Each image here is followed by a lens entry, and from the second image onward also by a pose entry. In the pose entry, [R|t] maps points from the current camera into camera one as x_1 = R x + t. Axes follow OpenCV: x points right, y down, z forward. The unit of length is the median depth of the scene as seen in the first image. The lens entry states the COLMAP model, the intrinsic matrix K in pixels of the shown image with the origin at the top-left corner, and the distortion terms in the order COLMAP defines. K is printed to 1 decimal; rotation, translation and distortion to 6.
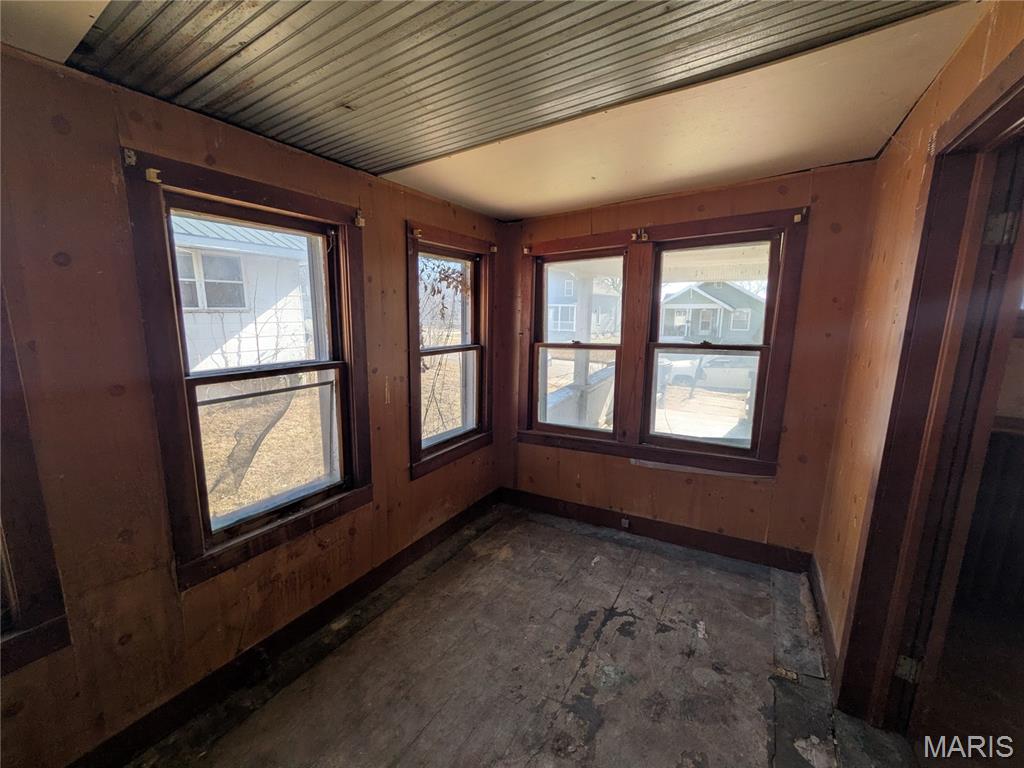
lens RADIAL K [[406.6, 0, 511.3], [0, 406.6, 383.1], [0, 0, 1]] dist [-0.000524, -0.000325]
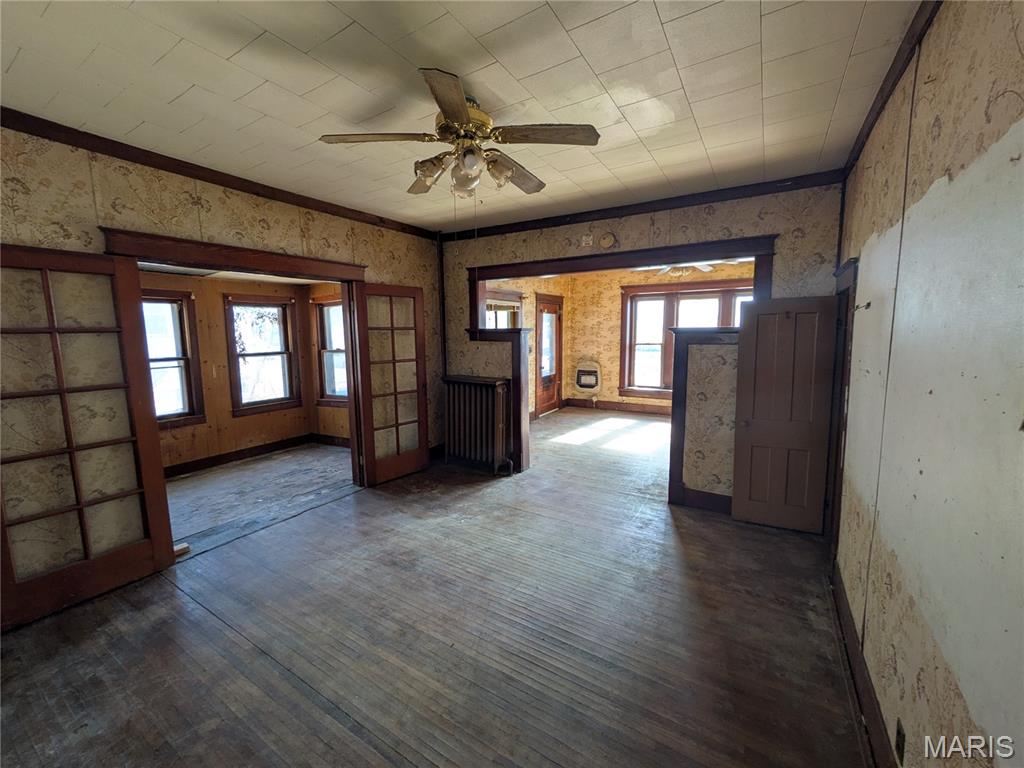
lens RADIAL K [[406.6, 0, 511.3], [0, 406.6, 383.1], [0, 0, 1]] dist [-0.000524, -0.000325]
pose [[0.999755, -0.018655, -0.011953, 1.172425], [0.018082, 0.998760, -0.046389, 0.188215], [0.012803, 0.046161, 0.998852, -1.019322]]
